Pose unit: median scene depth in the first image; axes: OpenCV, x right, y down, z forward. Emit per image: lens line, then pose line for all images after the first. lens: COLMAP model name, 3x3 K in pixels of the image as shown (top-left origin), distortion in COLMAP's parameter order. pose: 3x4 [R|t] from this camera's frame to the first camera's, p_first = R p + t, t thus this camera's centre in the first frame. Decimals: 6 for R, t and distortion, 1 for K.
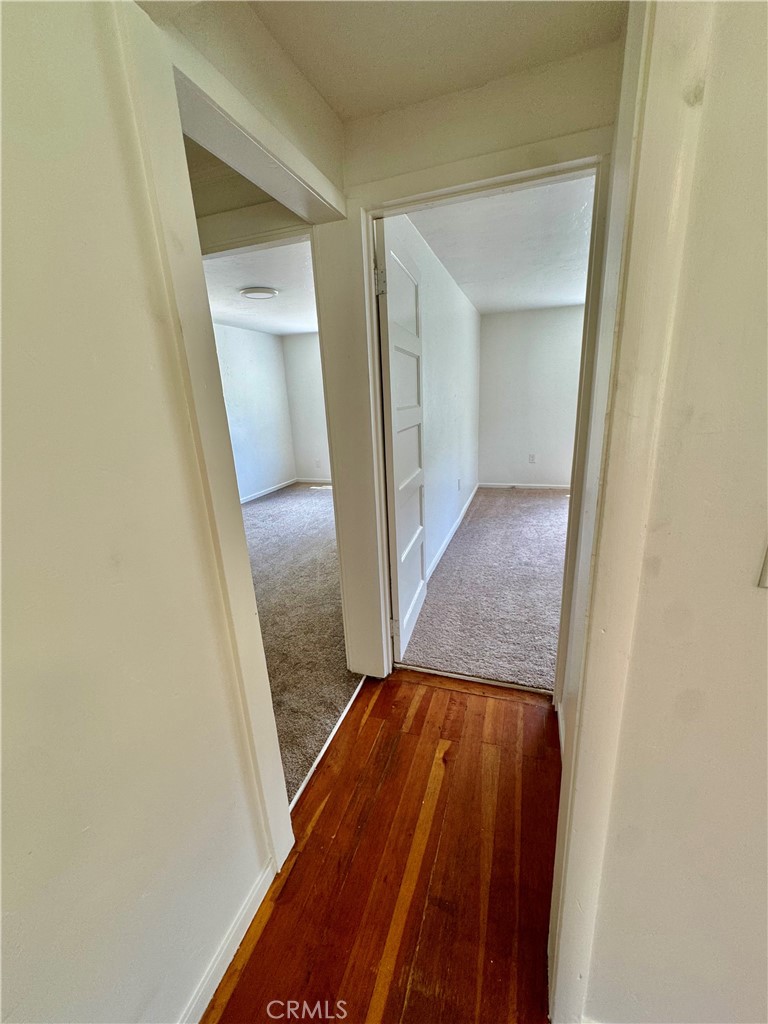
lens RADIAL K [[410.5, 0, 384.3], [0, 410.5, 513.5], [0, 0, 1]] dist [-0.002353, 0.001381]
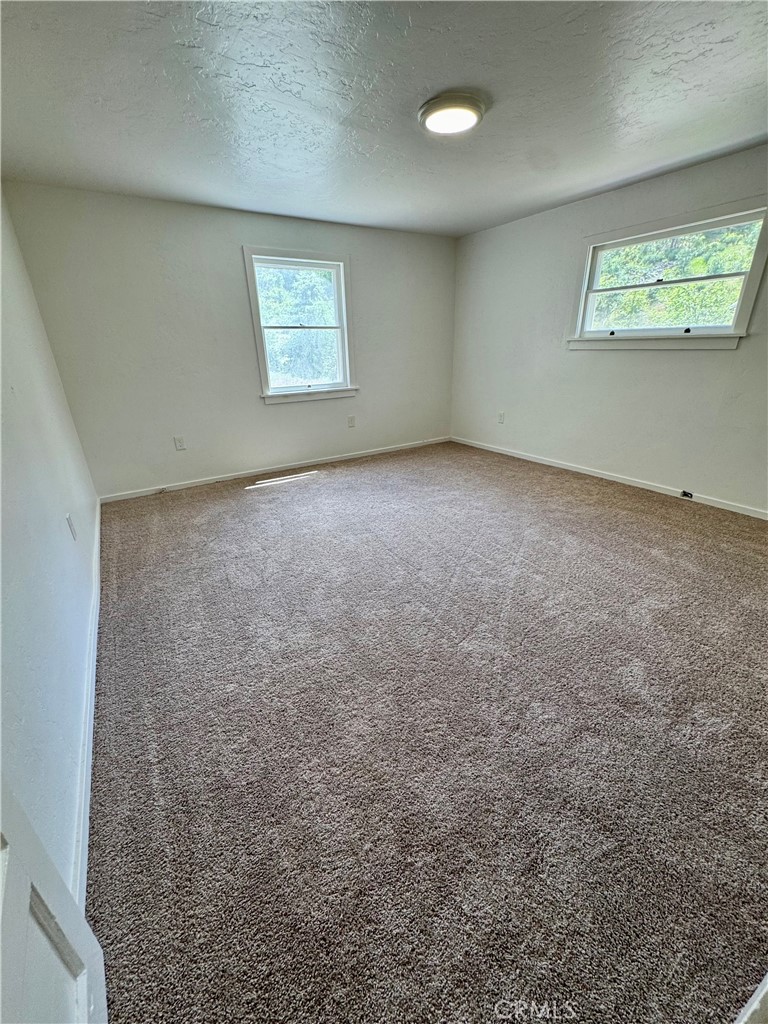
lens RADIAL K [[410.5, 0, 385.8], [0, 410.5, 513.9], [0, 0, 1]] dist [-0.002353, 0.001381]
pose [[0.625235, -0.267401, 0.733197, 0.073521], [0.210174, 0.962453, 0.171786, -0.098511], [-0.751604, 0.046692, 0.657960, 0.456285]]
